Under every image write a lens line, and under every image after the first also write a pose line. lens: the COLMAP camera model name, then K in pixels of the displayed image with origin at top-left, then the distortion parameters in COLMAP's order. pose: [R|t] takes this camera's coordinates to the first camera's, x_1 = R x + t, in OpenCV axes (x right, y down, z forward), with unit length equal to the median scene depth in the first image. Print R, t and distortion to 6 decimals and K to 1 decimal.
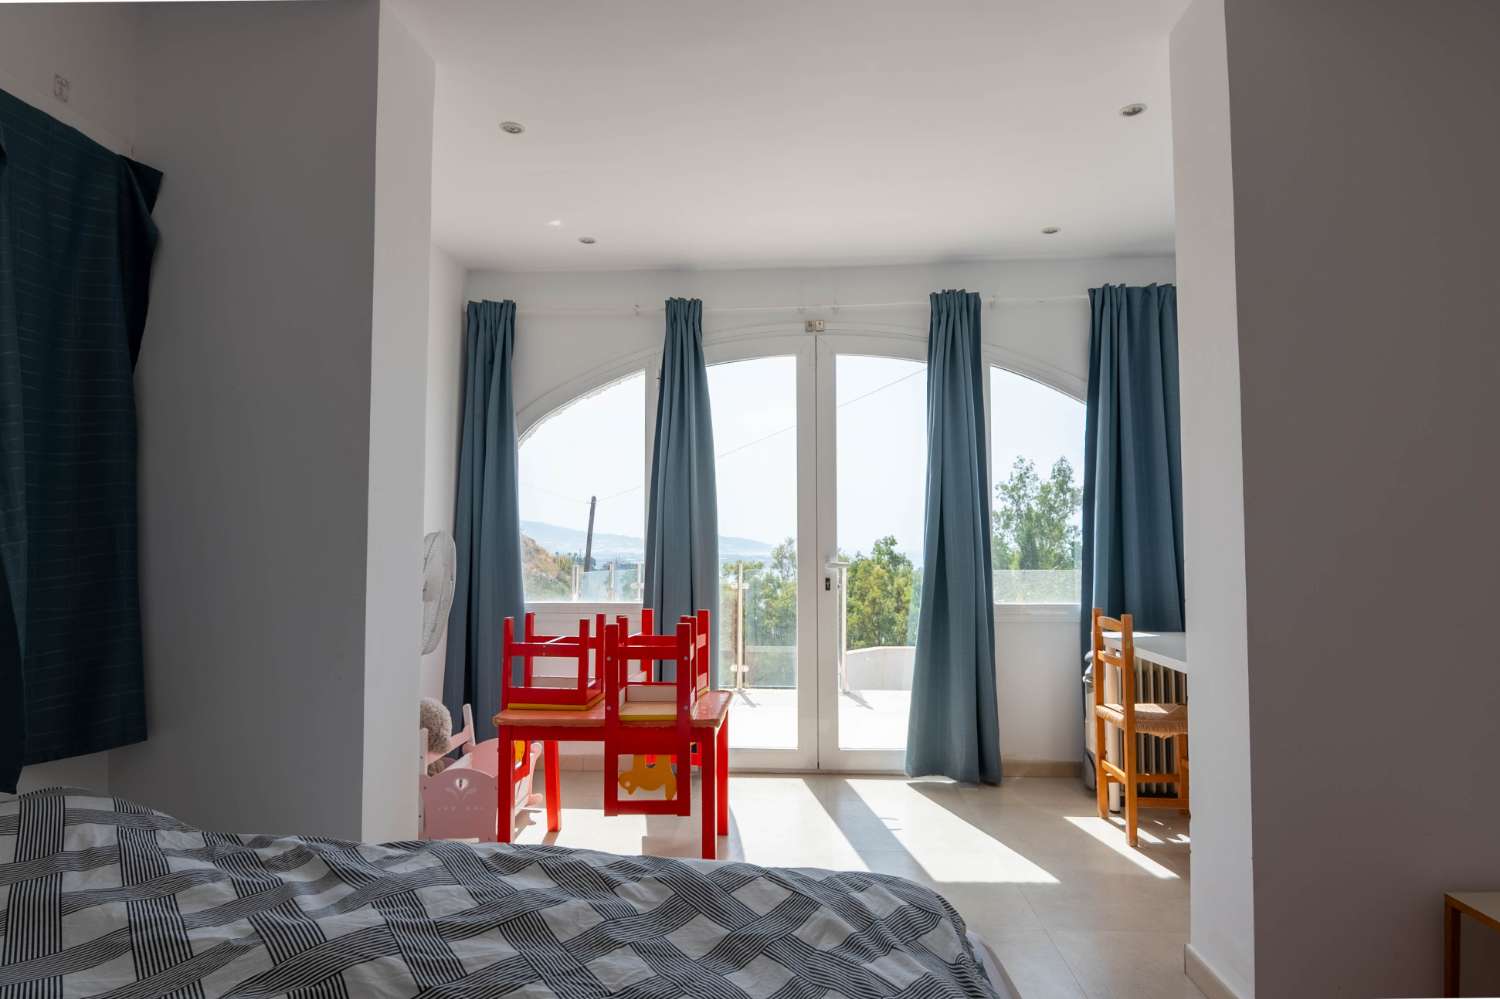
lens RADIAL K [[848.4, 0, 756.2], [0, 848.4, 502.2], [0, 0, 1]] dist [-0.000361, -0.007266]
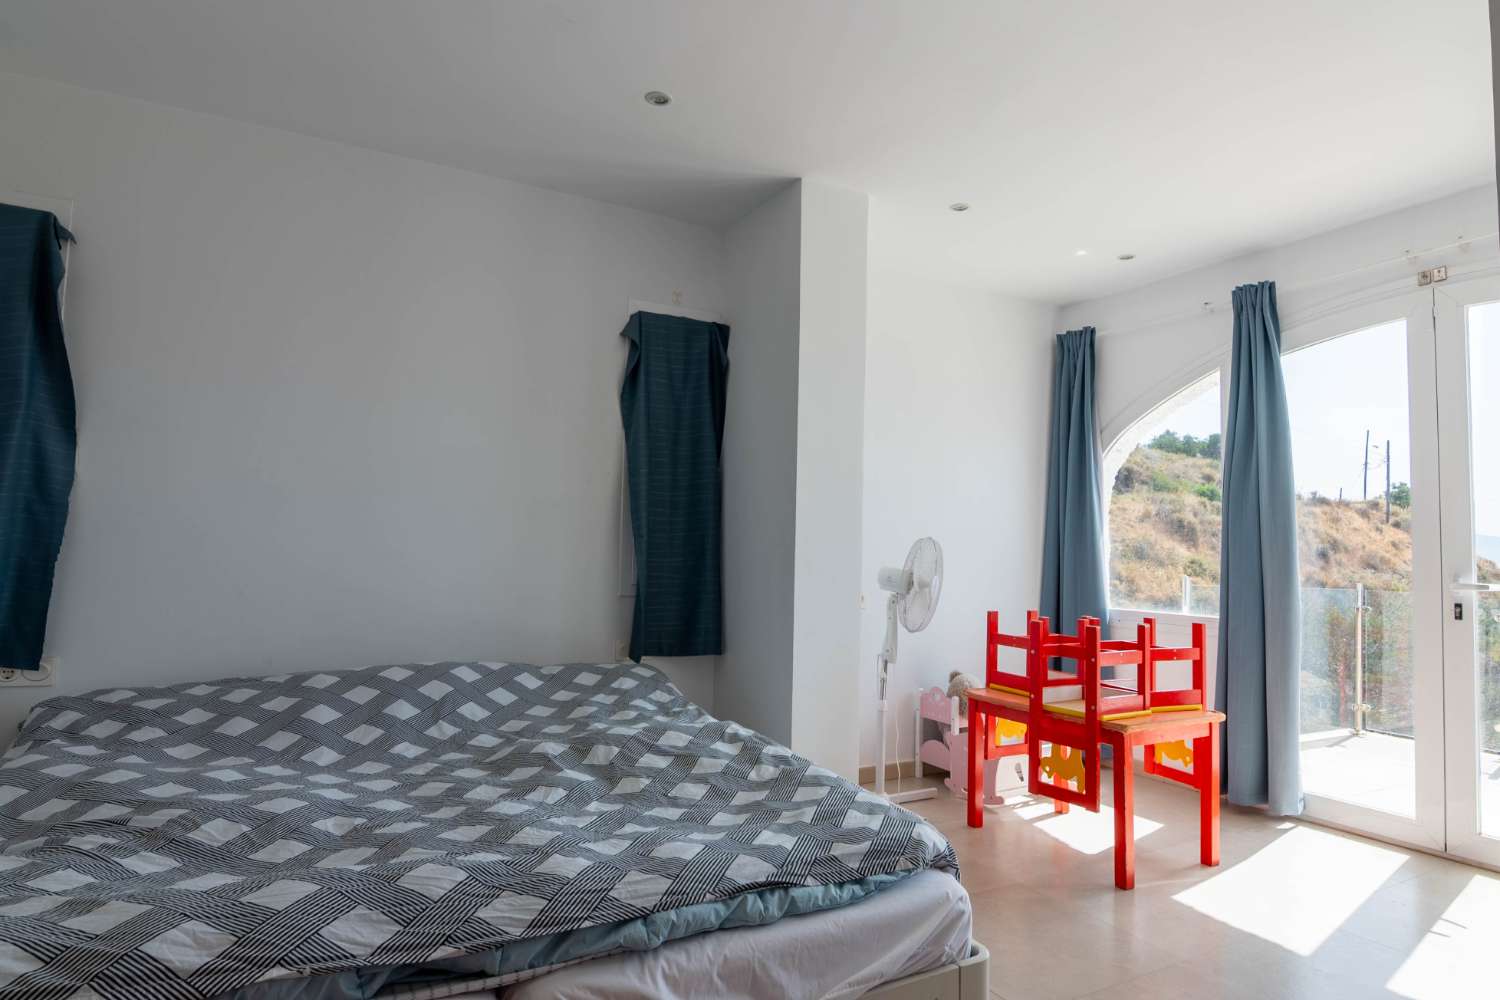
lens RADIAL K [[848.4, 0, 747.6], [0, 848.4, 503.0], [0, 0, 1]] dist [-0.000361, -0.007266]
pose [[0.525632, -0.035331, -0.849978, 0.395198], [0.017969, 0.999375, -0.030429, 0.011556], [0.850522, 0.000721, 0.525939, 0.065315]]
